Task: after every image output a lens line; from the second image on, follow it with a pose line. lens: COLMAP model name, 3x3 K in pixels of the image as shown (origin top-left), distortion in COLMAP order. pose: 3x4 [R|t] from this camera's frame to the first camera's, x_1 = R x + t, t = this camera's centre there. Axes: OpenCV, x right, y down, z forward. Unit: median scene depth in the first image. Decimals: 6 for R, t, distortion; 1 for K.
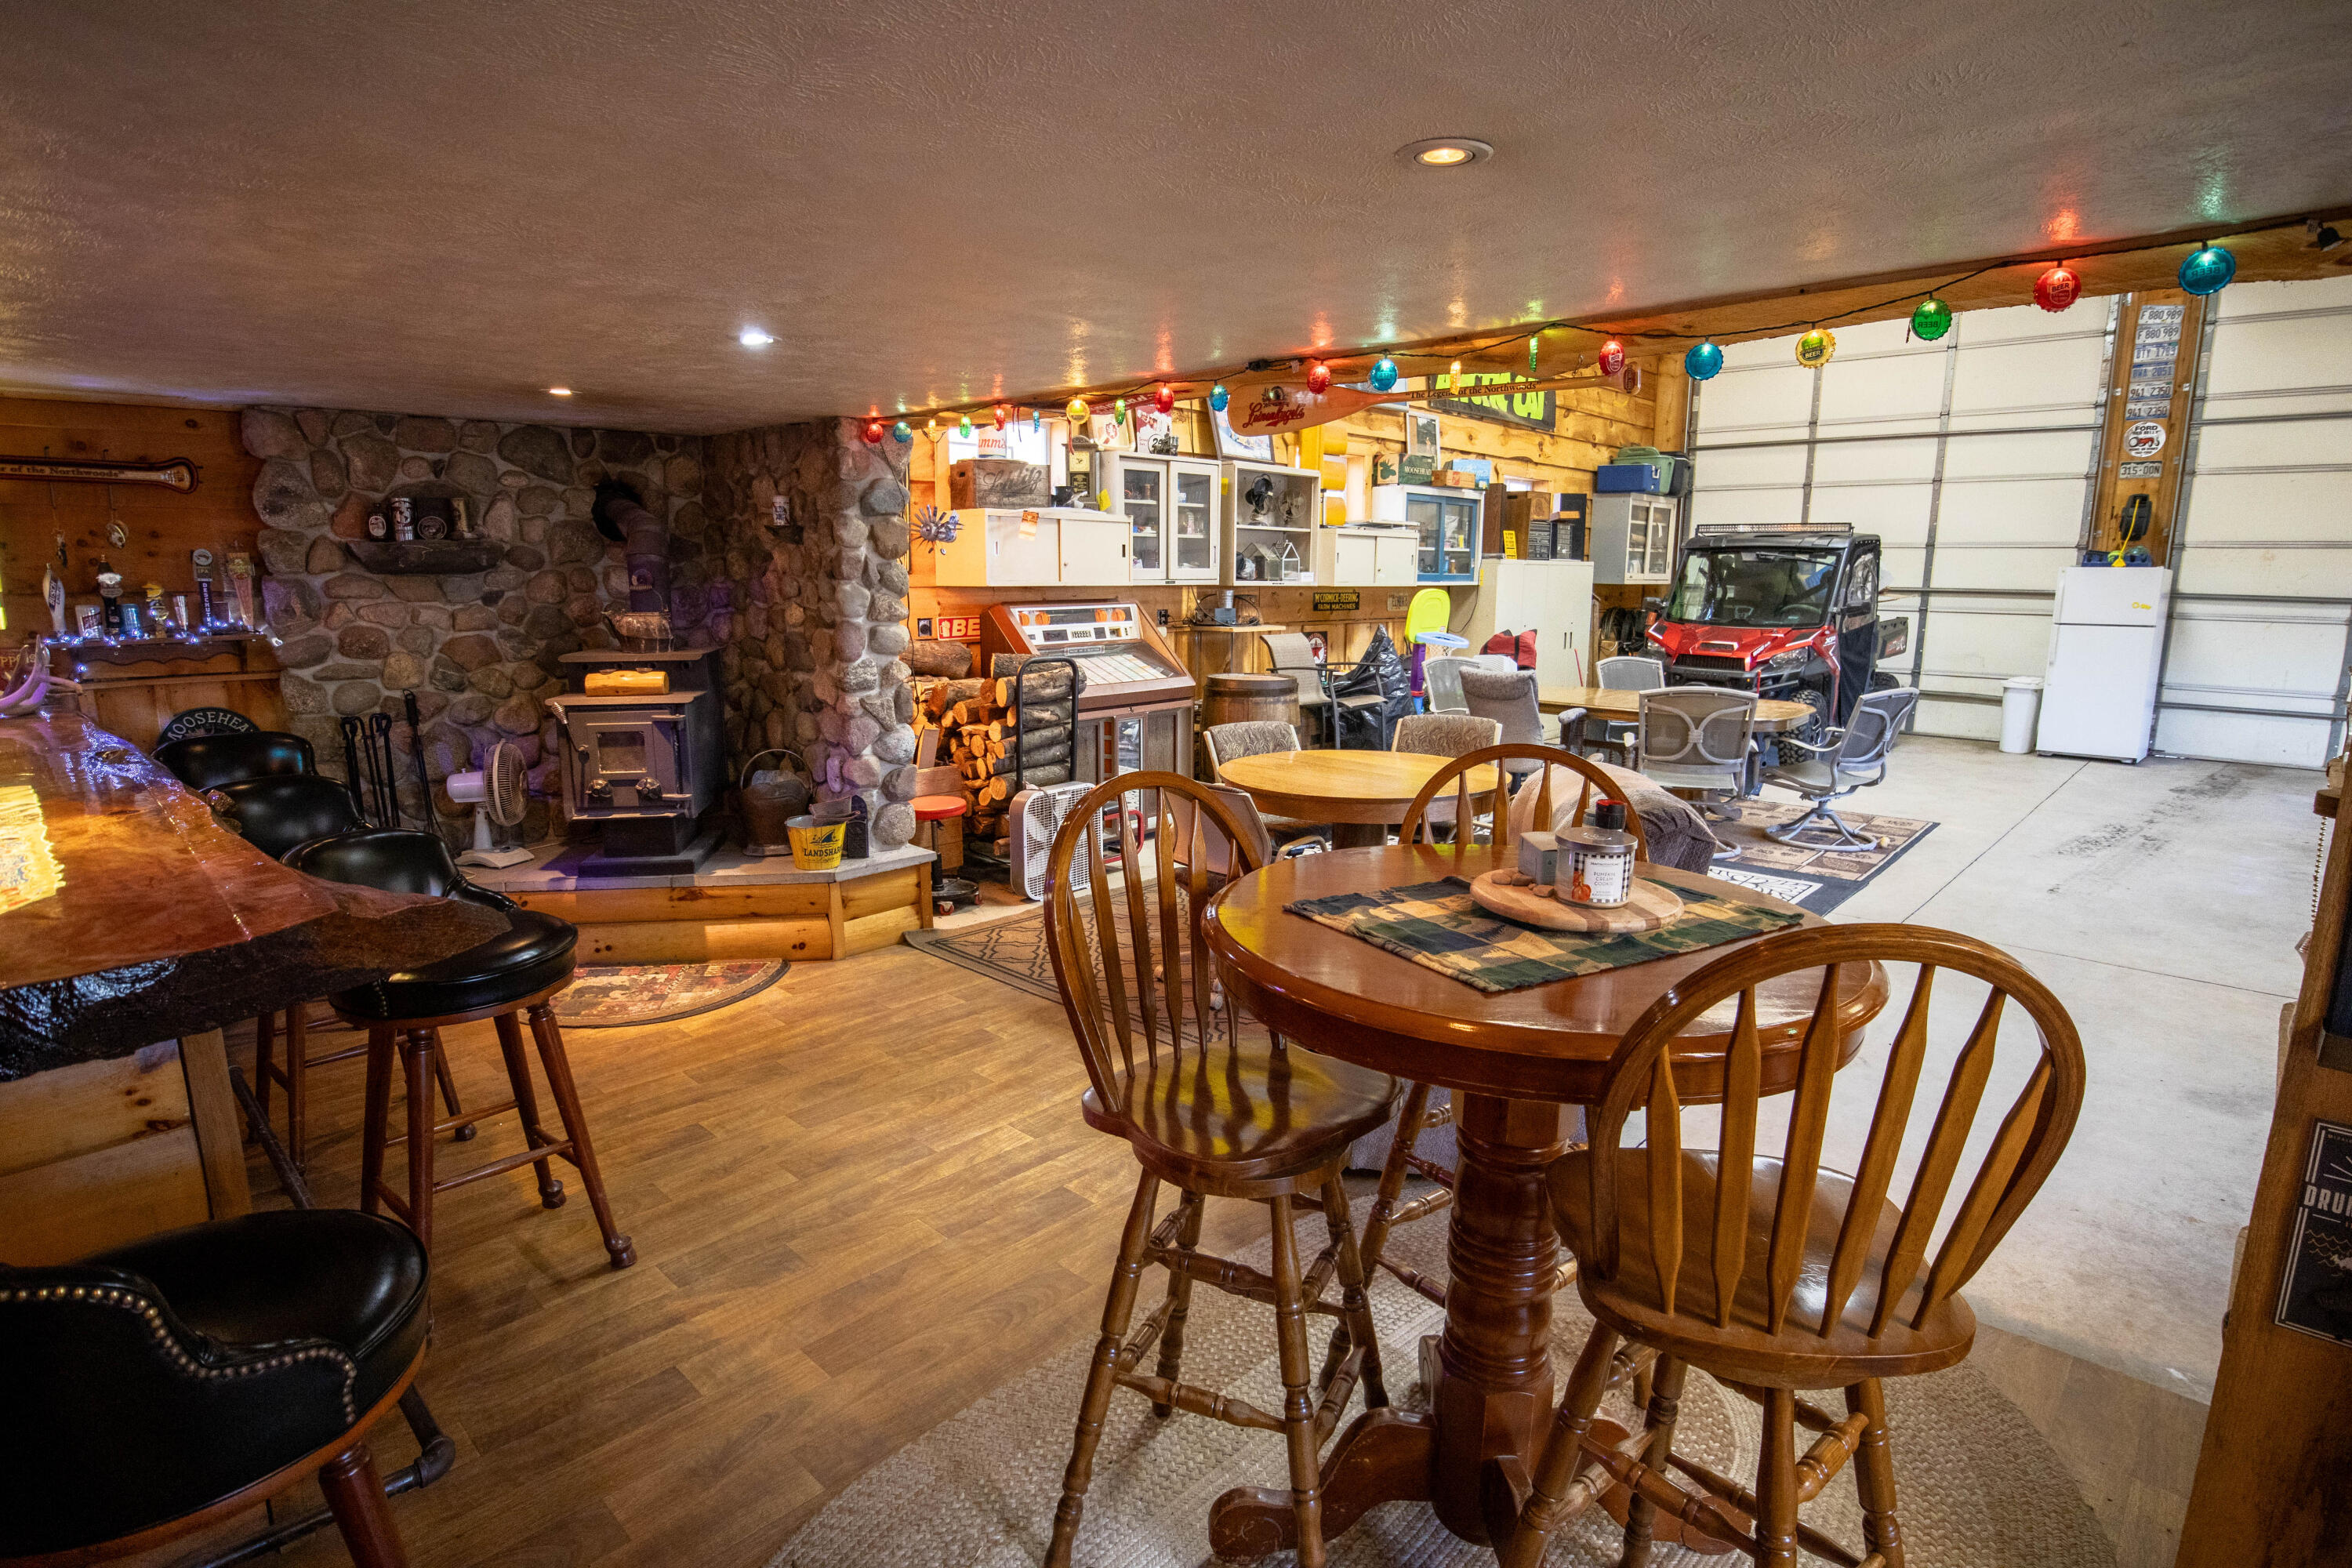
lens RADIAL K [[1189.9, 0, 1180.2], [0, 1189.9, 789.1], [0, 0, 1]] dist [-0.050077, 0.015983]
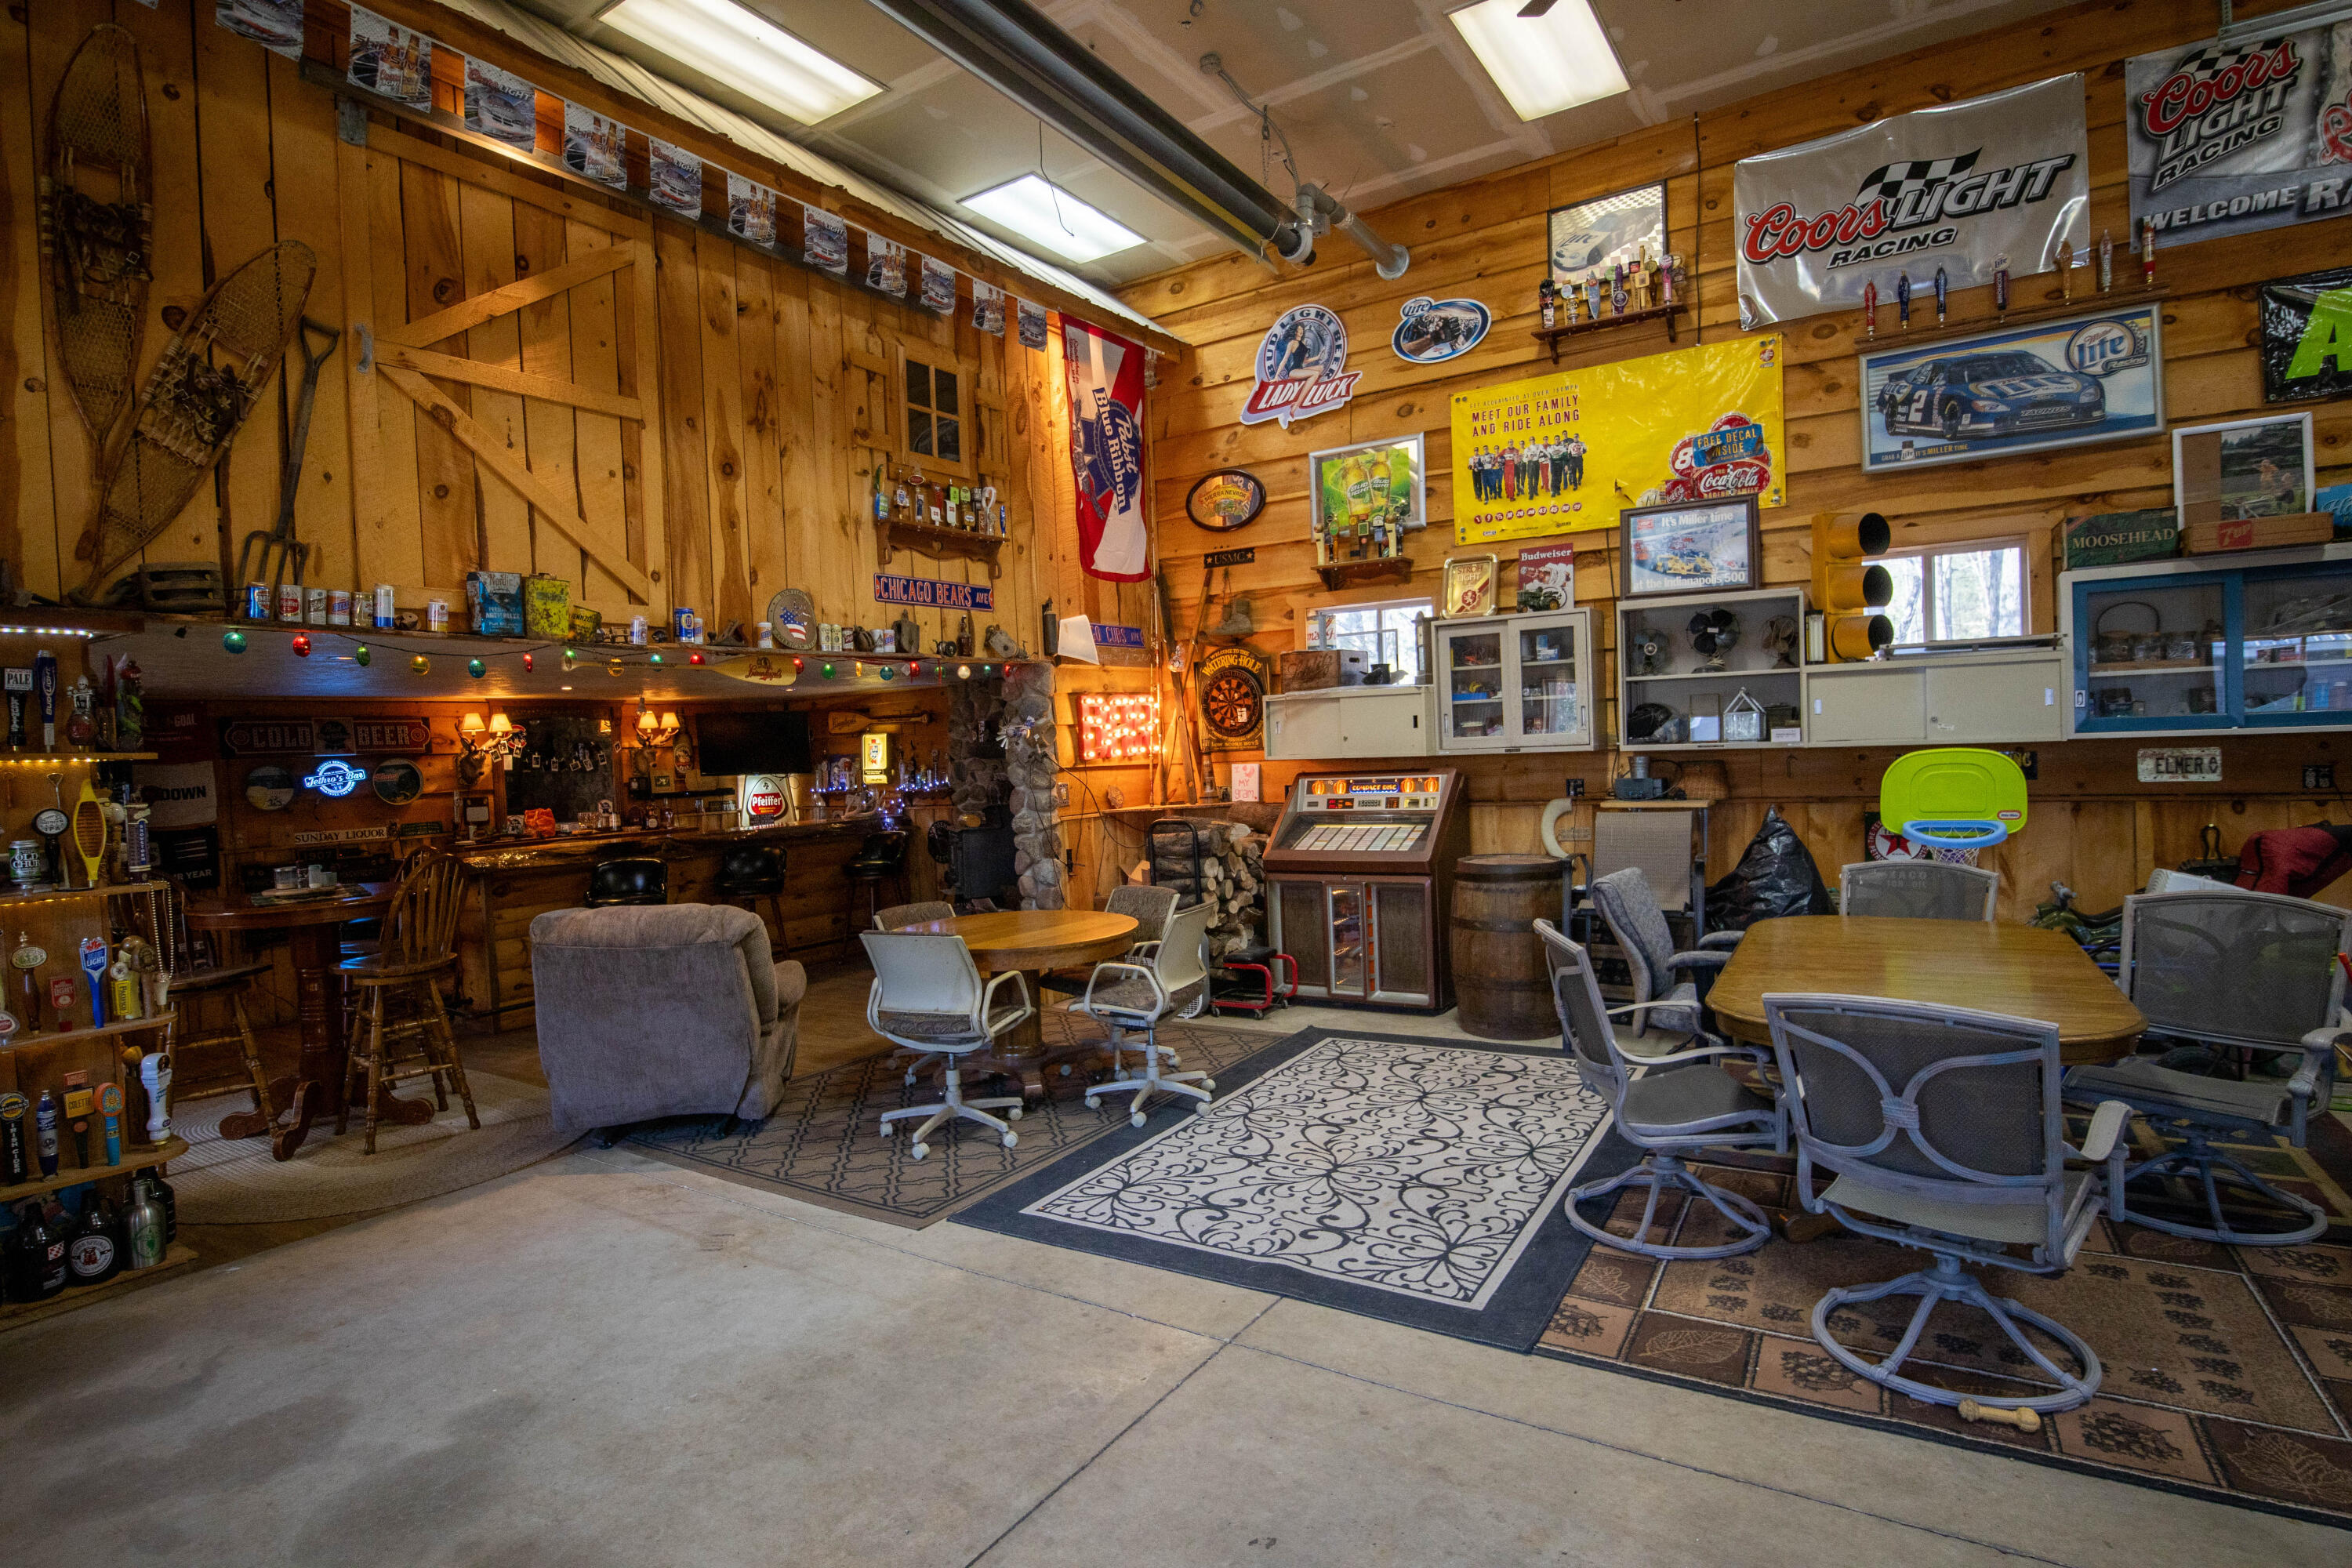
lens RADIAL K [[1189.9, 0, 1180.2], [0, 1189.9, 789.1], [0, 0, 1]] dist [-0.050077, 0.015983]
pose [[0.185975, 0.023583, -0.982271, 0.888298], [-0.137212, 0.990539, -0.002197, -0.114134], [0.972927, 0.135188, 0.187451, 0.623365]]
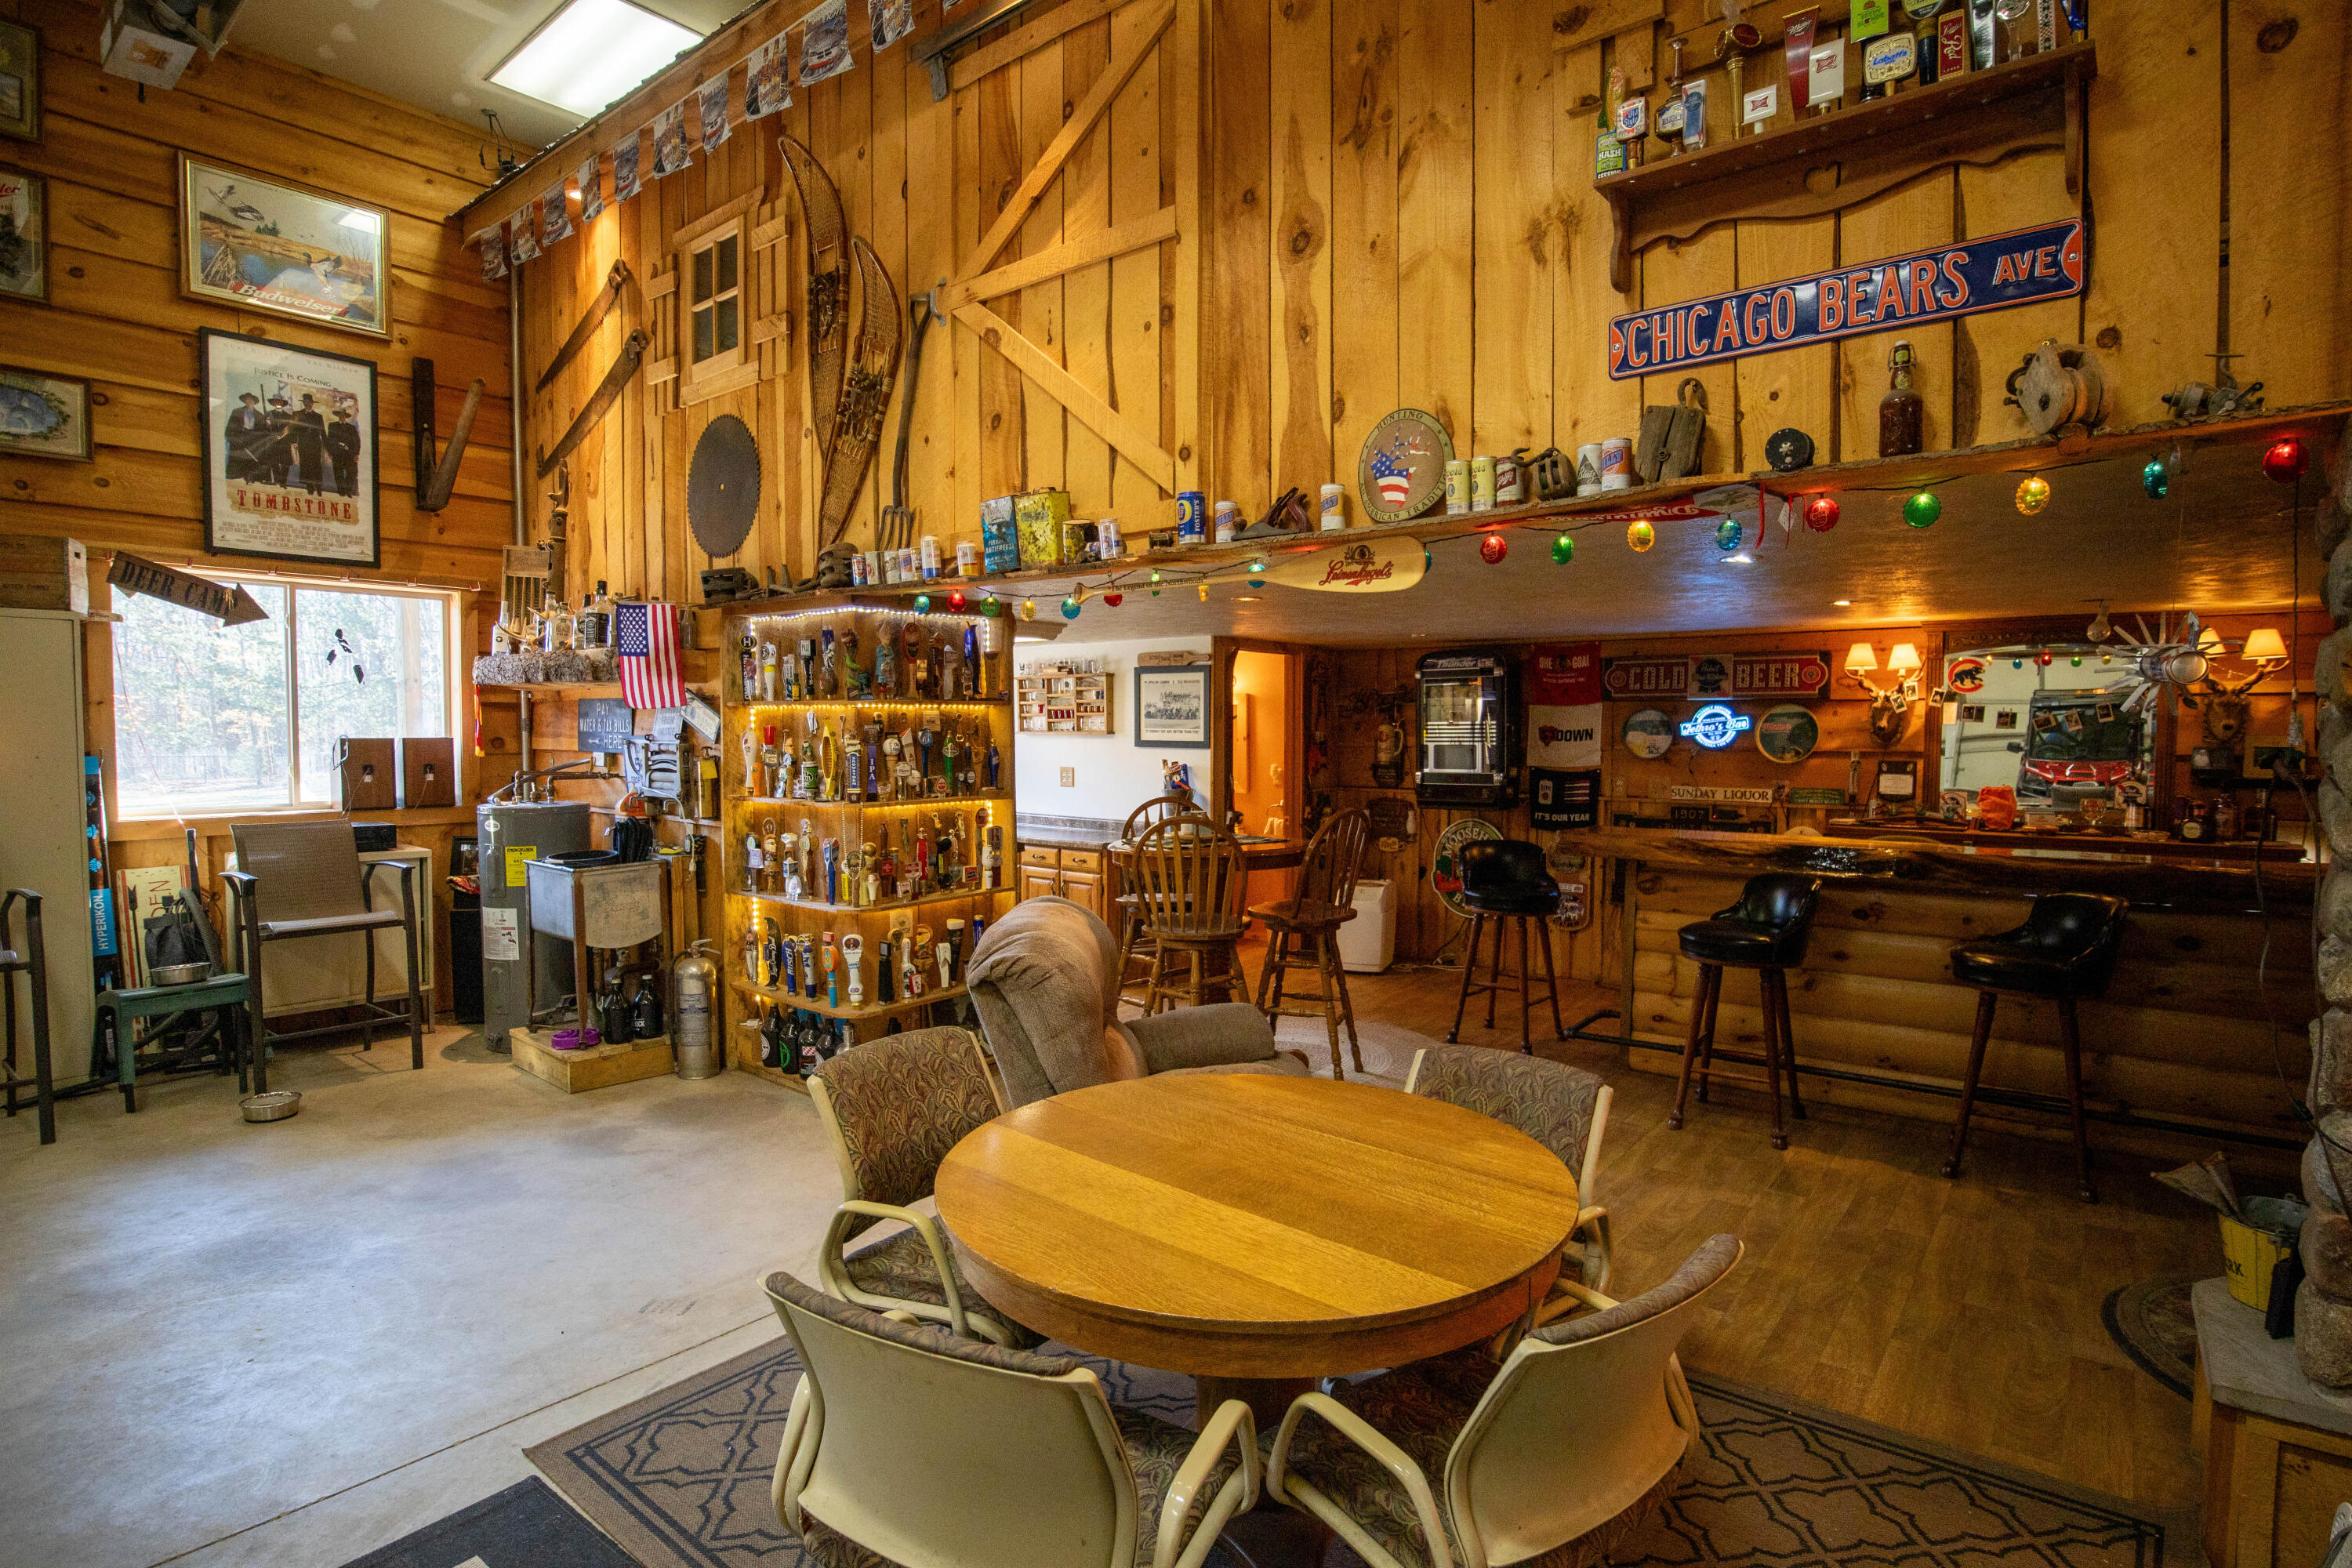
lens RADIAL K [[1183.4, 0, 1176.0], [0, 1183.4, 784.0], [0, 0, 1]] dist [-0.043625, 0.015166]
pose [[-0.996892, -0.002033, -0.078759, 0.150874], [-0.019828, 0.973965, 0.225830, -0.177723], [0.076249, 0.226690, -0.970978, 0.951660]]
